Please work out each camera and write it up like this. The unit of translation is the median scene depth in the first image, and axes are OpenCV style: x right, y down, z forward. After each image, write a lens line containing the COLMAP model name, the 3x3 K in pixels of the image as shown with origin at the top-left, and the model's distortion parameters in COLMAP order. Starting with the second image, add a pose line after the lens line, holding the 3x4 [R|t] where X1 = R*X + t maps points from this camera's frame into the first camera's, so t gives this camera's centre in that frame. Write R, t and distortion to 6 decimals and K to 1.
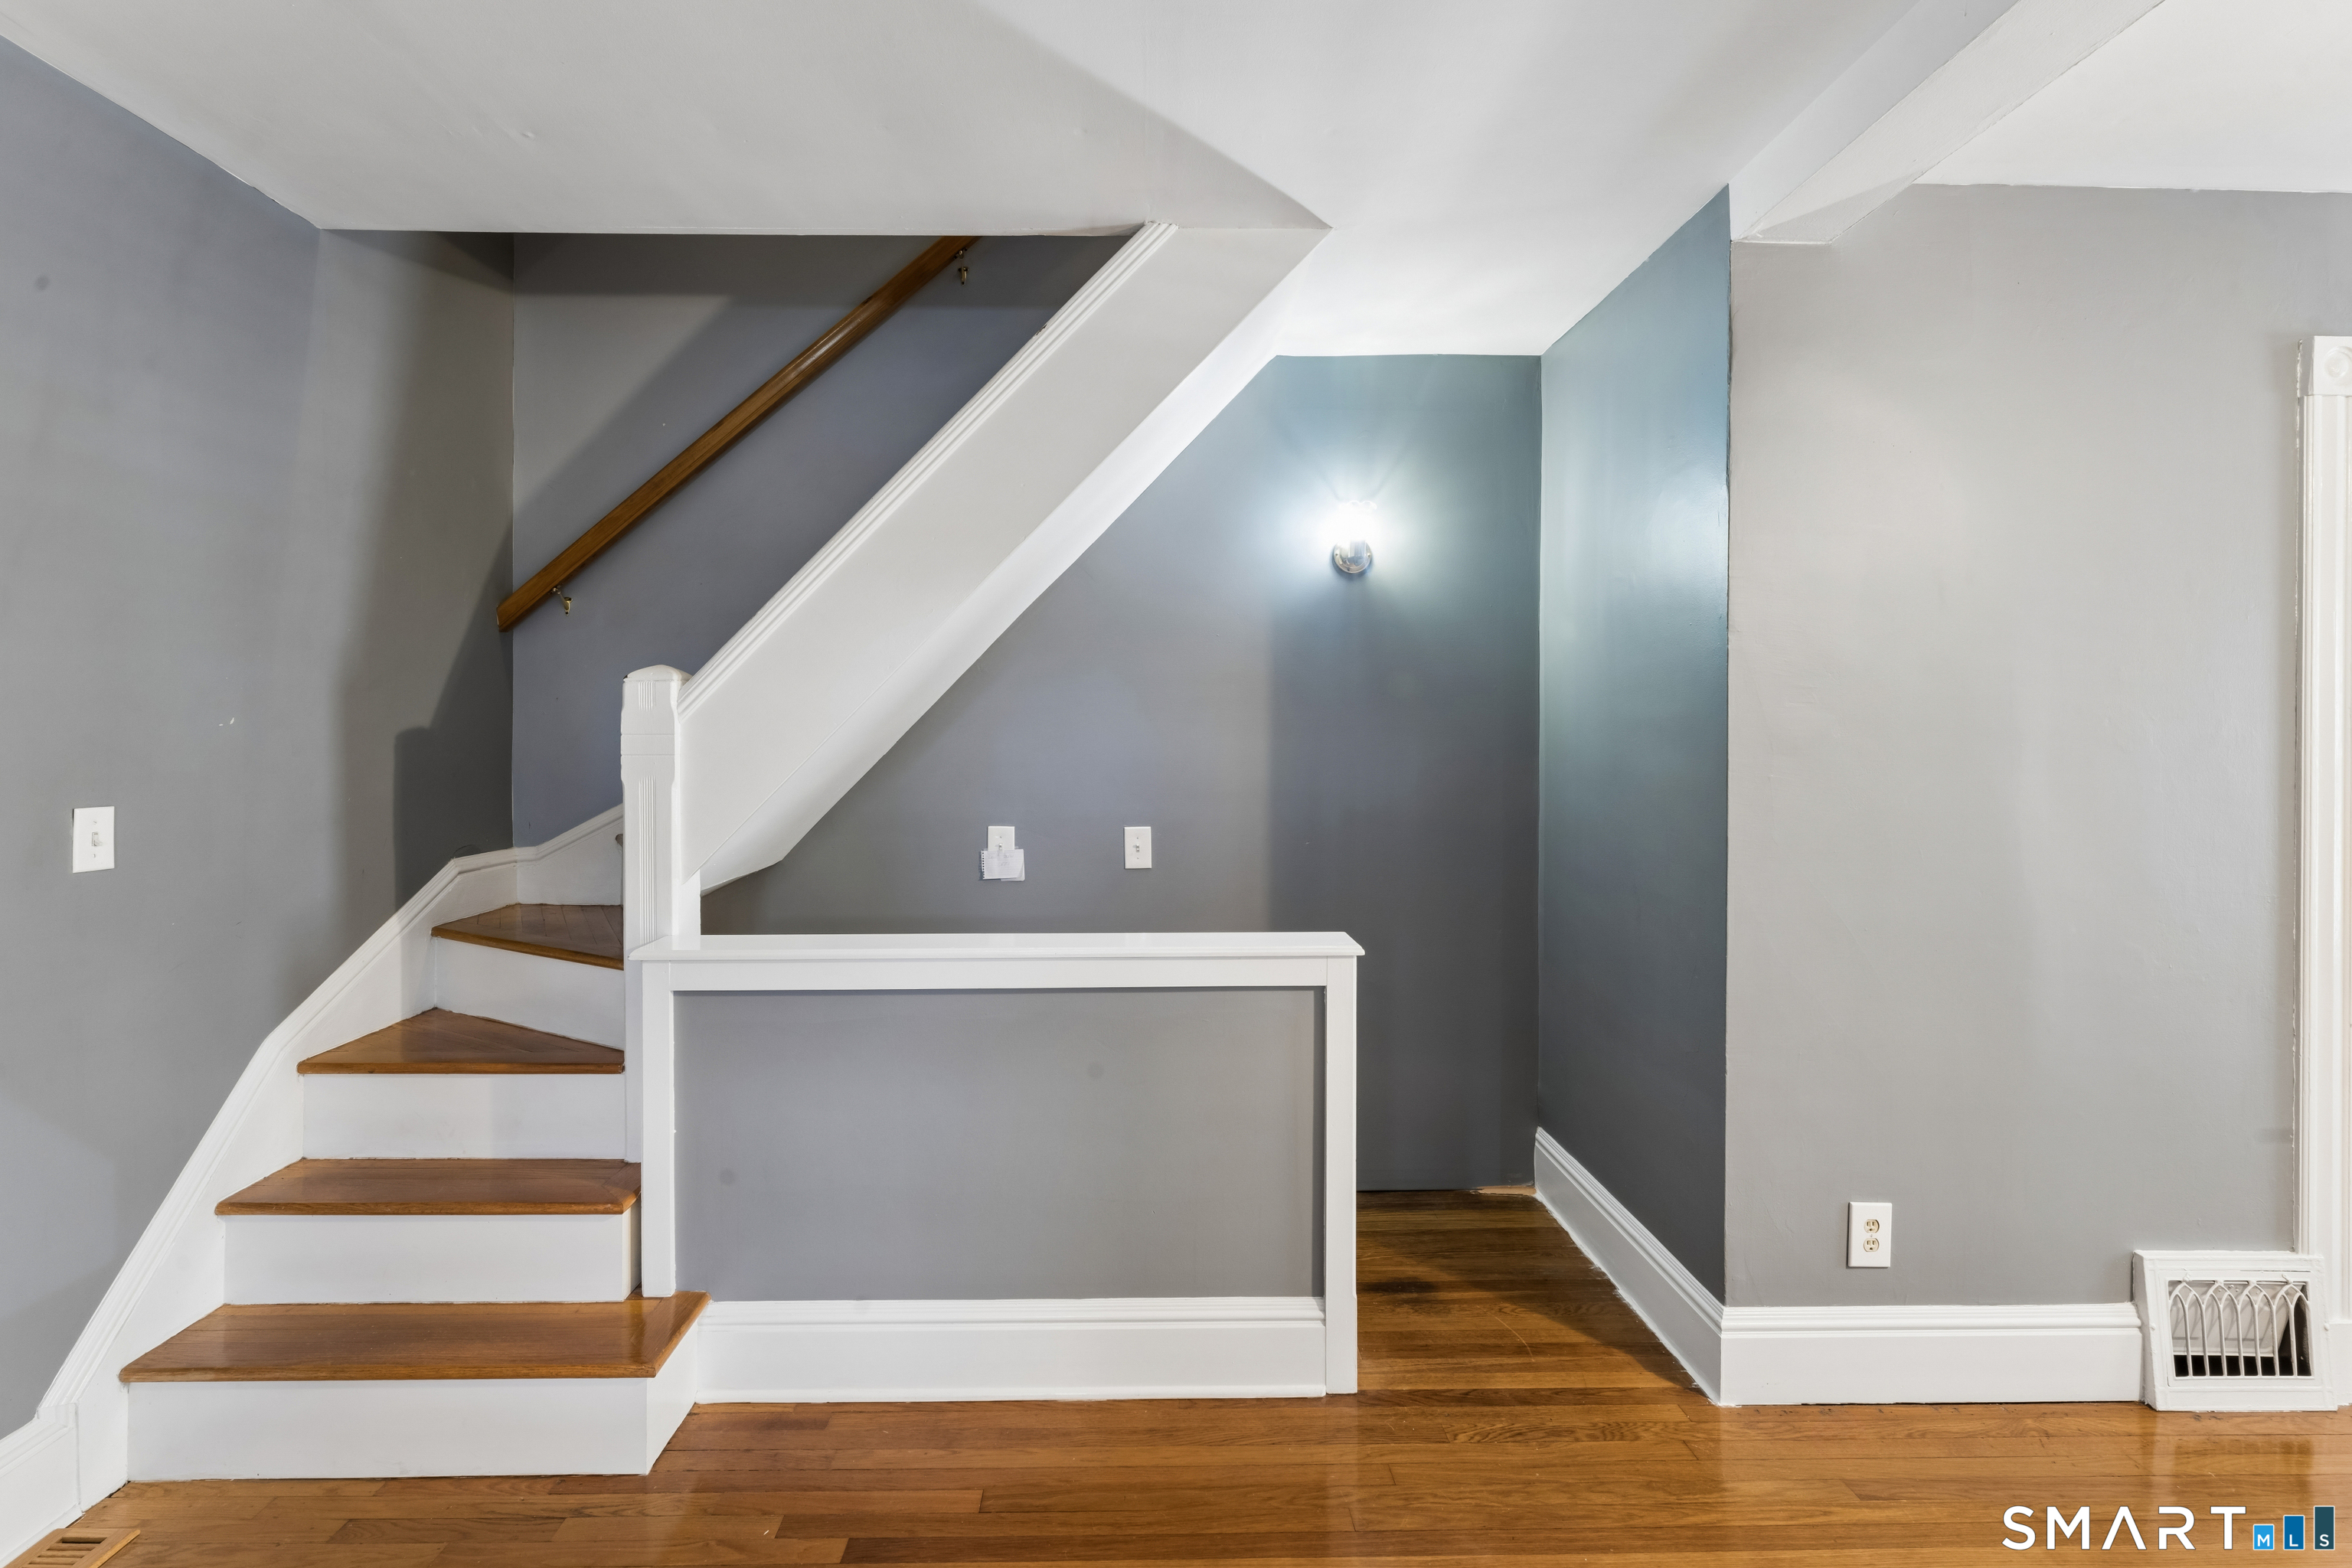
lens RADIAL K [[980.9, 0, 1191.4], [0, 980.9, 730.7], [0, 0, 1]] dist [-0.003113, 0.000066]
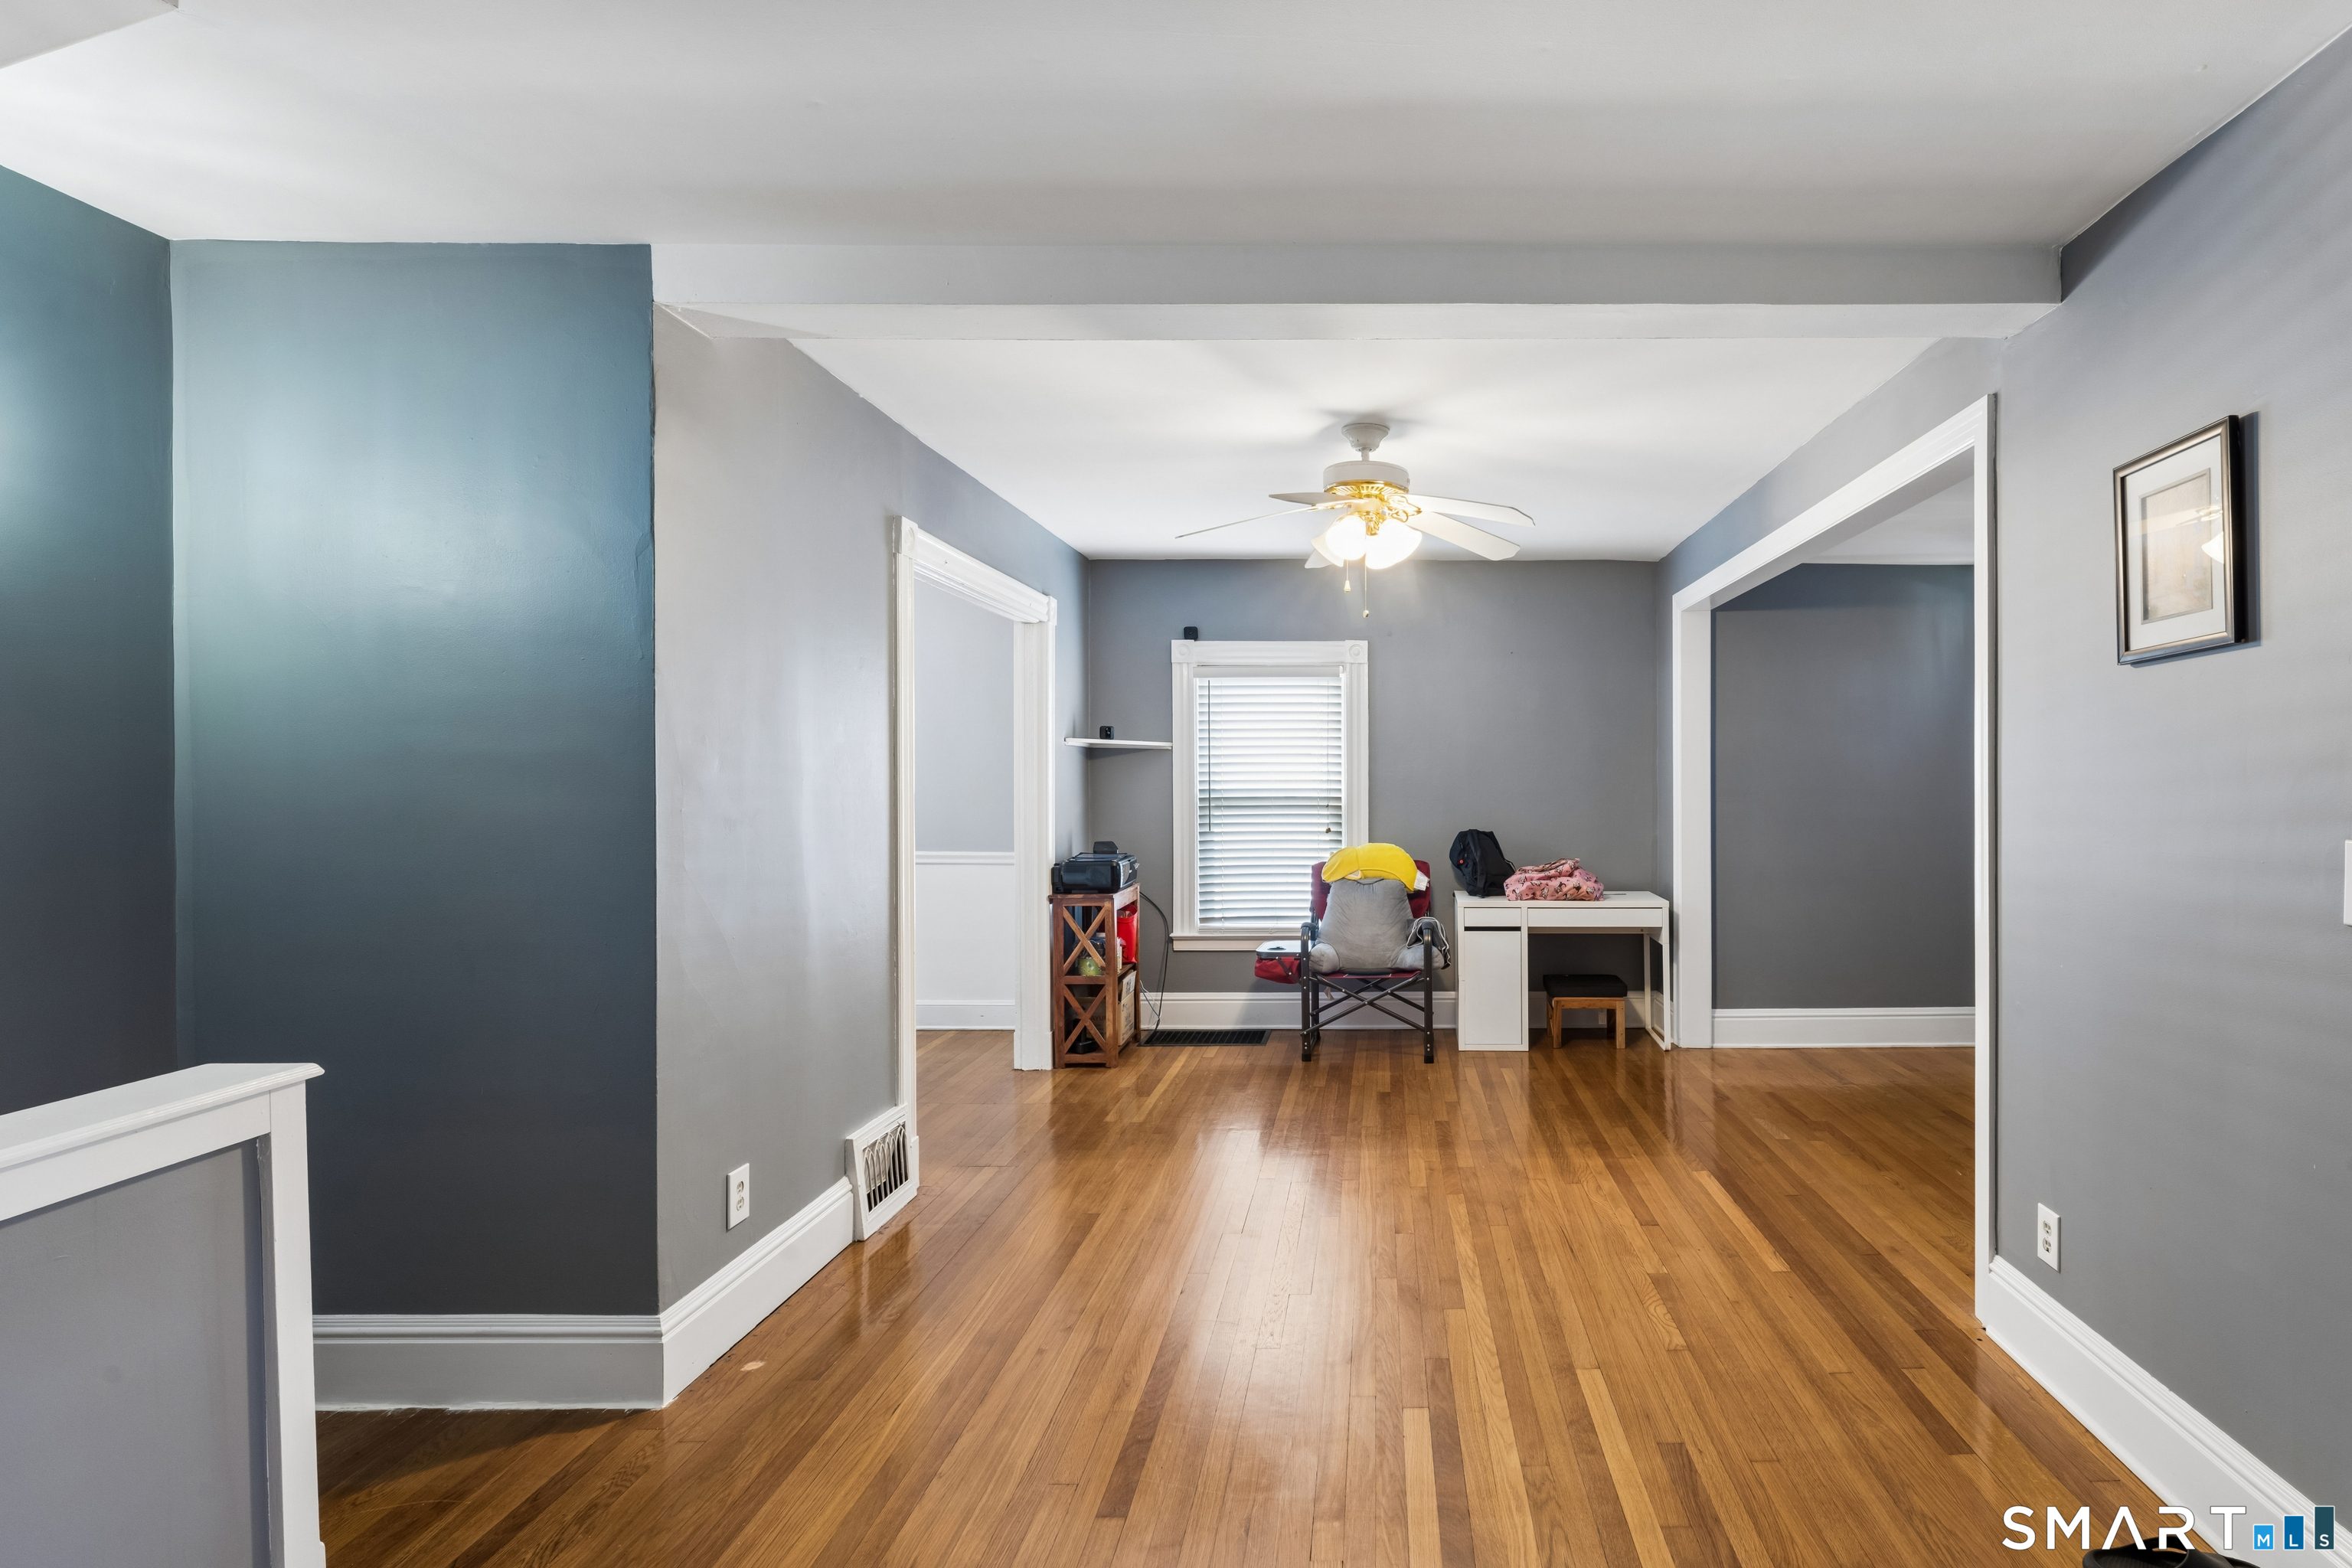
lens RADIAL K [[1087.6, 0, 1185.2], [0, 1087.6, 773.9], [0, 0, 1]] dist [0.002908, 0.000166]
pose [[0.207659, -0.002955, 0.978197, -0.466059], [-0.002441, 0.999991, 0.003539, 0.000308], [-0.978198, -0.003123, 0.207650, 0.196544]]
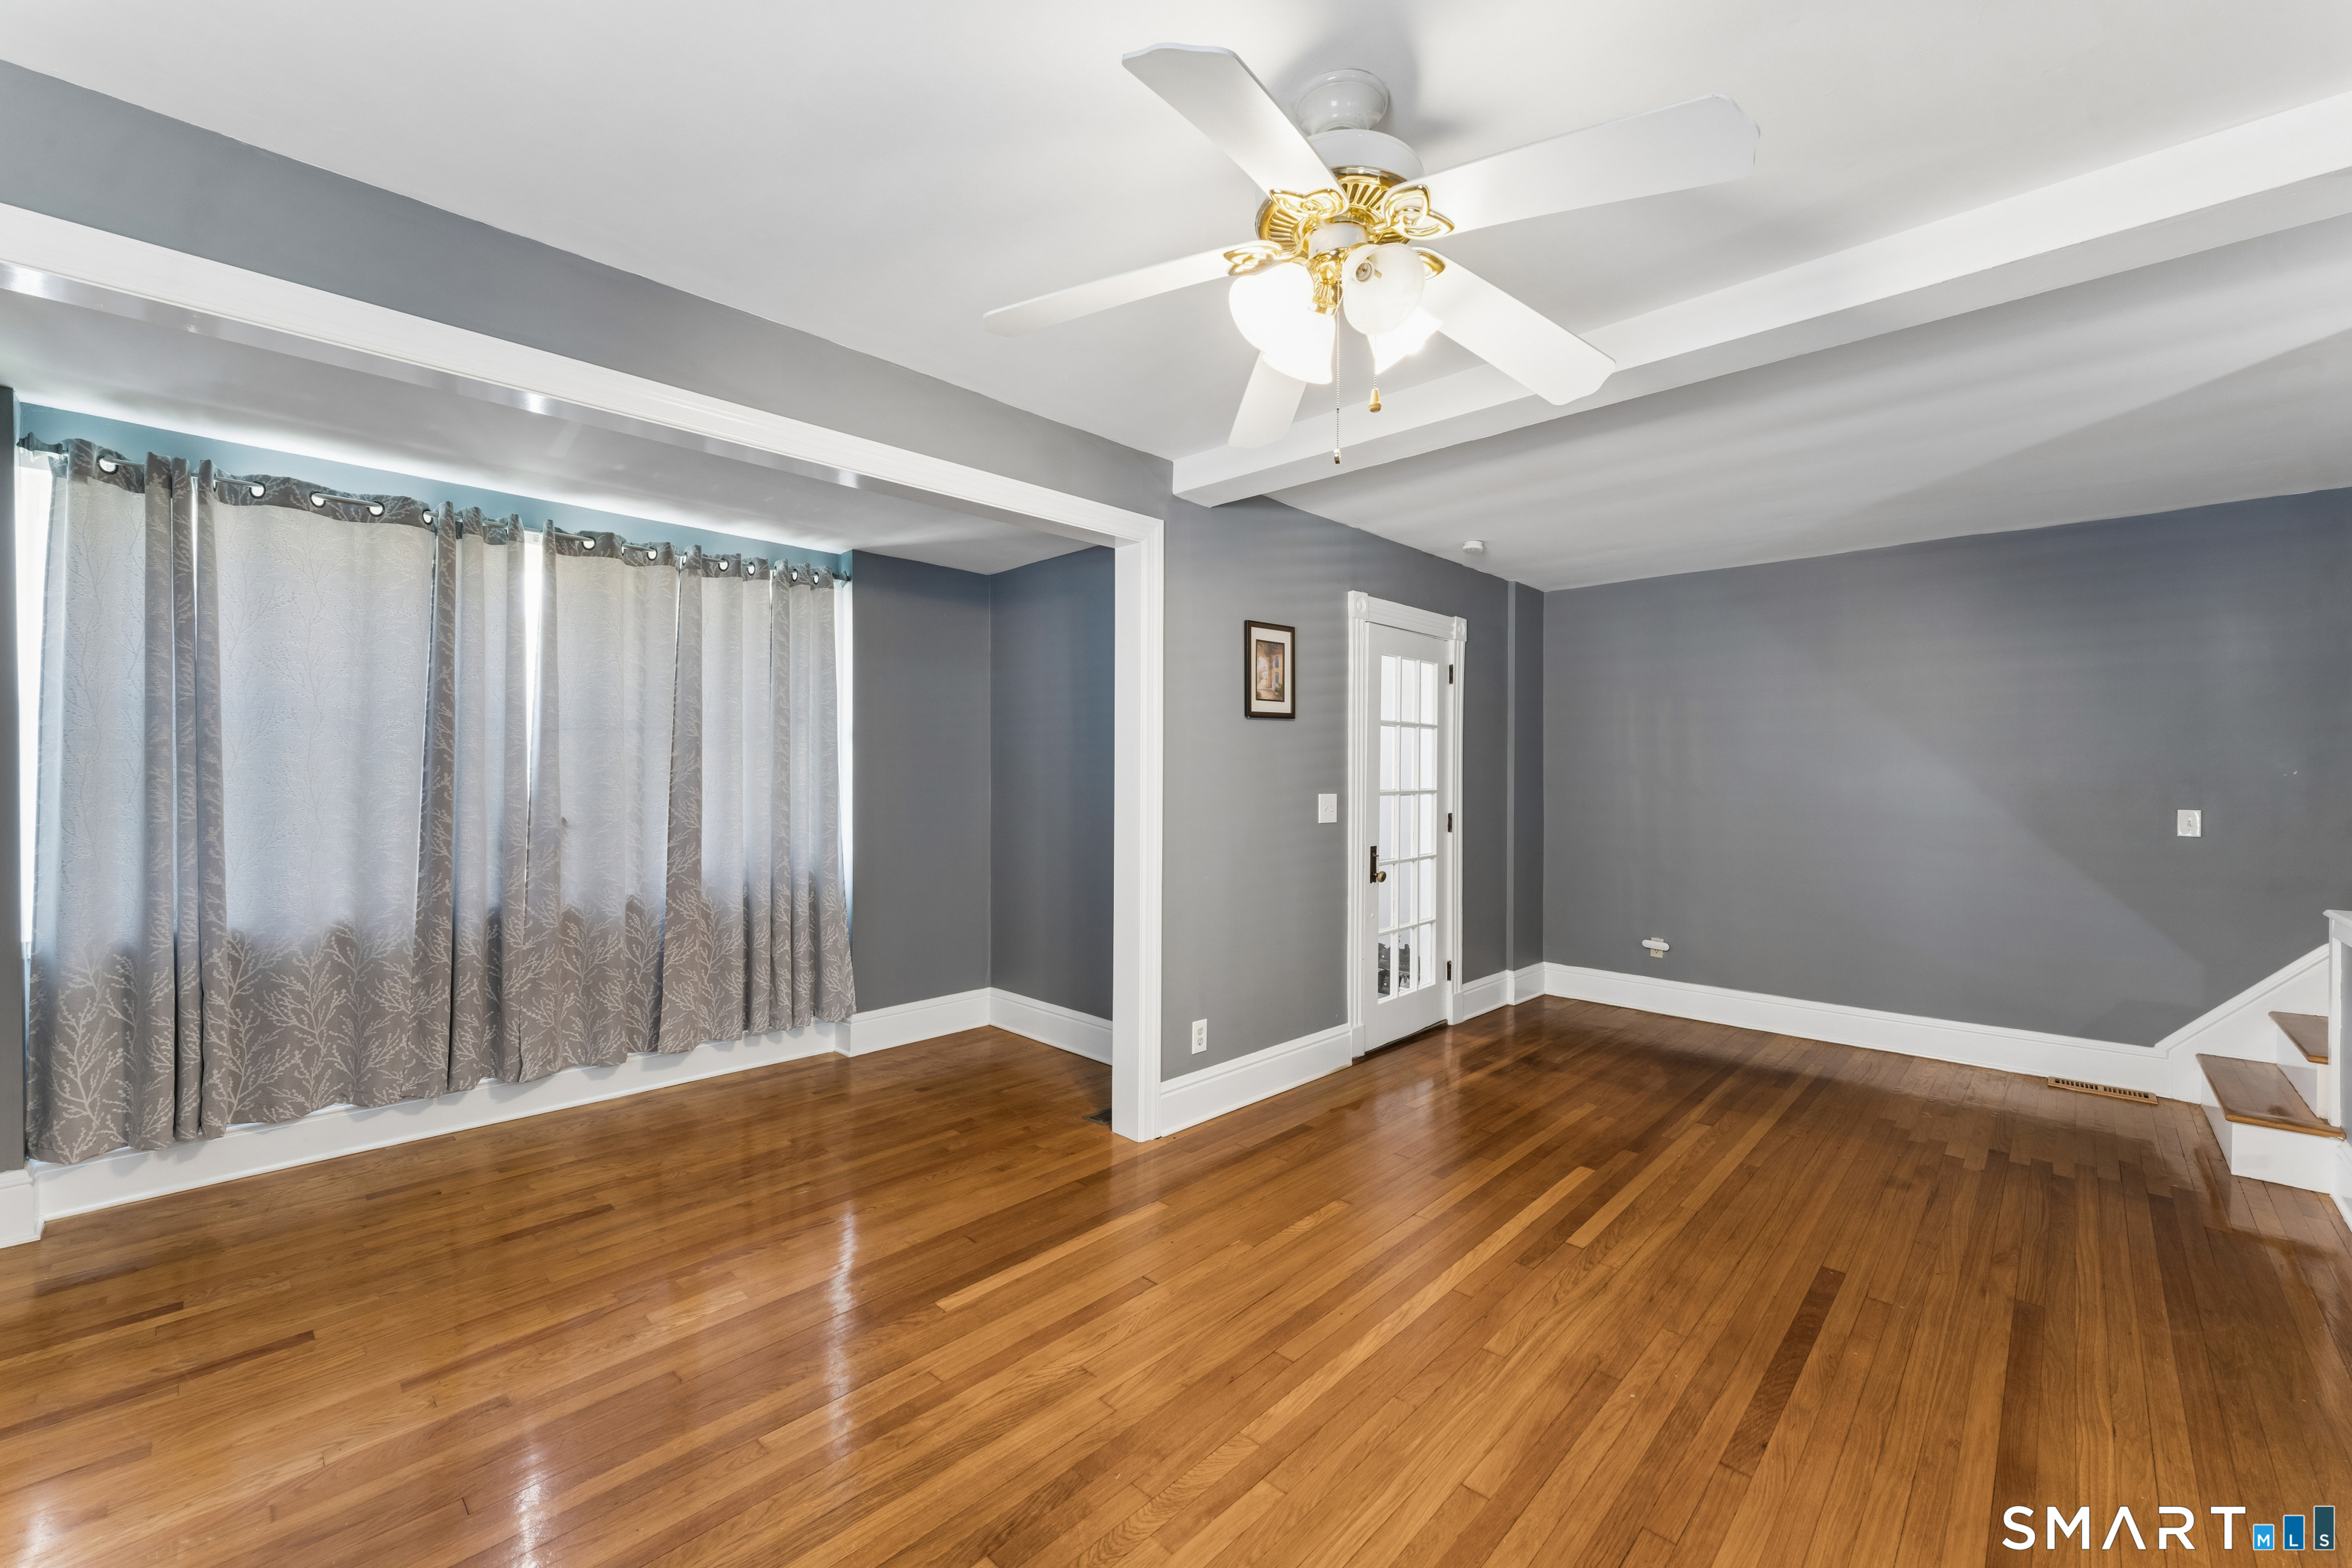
lens RADIAL K [[958.0, 0, 1189.2], [0, 958.0, 777.6], [0, 0, 1]] dist [-0.010078, -0.000325]
pose [[-0.712005, -0.001970, -0.702172, 1.813418], [-0.001569, 0.999998, -0.001215, 0.014355], [0.702173, 0.000236, -0.712007, 0.718985]]
